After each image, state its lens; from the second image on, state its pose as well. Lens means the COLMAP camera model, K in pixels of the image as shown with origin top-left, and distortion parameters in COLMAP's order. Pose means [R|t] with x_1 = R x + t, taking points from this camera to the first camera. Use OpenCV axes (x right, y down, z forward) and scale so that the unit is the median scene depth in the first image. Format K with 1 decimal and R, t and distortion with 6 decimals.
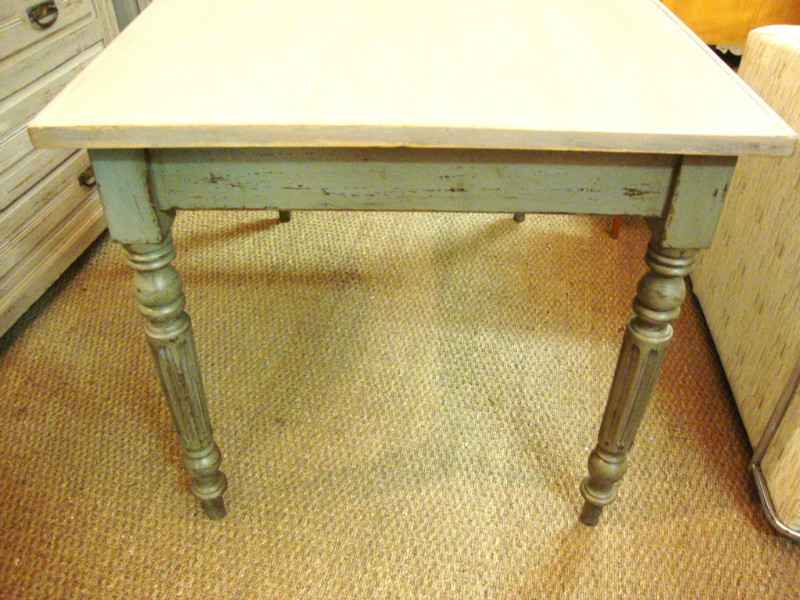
lens RADIAL K [[713.3, 0, 401.2], [0, 713.3, 294.5], [0, 0, 1]] dist [-0.204478, 0.197645]
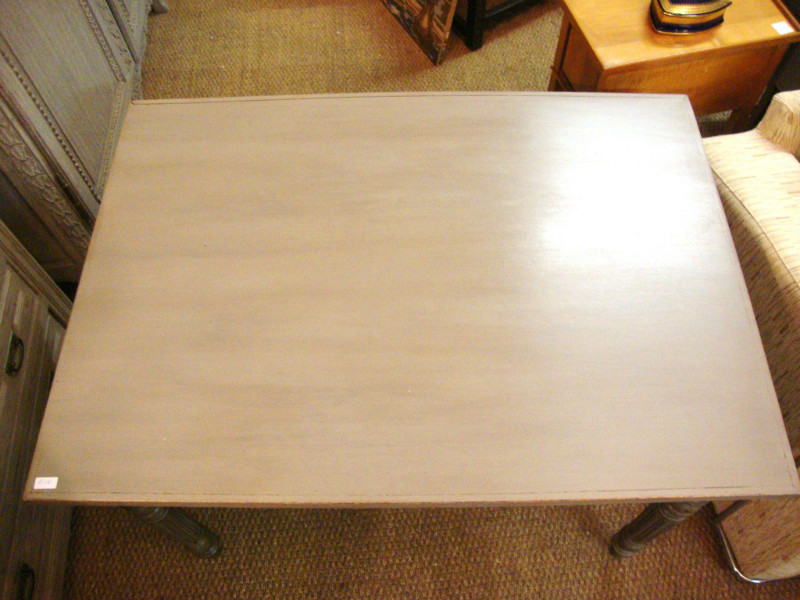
lens RADIAL K [[713.3, 0, 400.0], [0, 713.3, 292.2], [0, 0, 1]] dist [-0.204478, 0.197645]
pose [[0.951972, -0.276141, 0.132274, -0.096231], [0.210258, 0.903611, 0.373201, -0.668362], [-0.222580, -0.327465, 0.918273, 0.071112]]
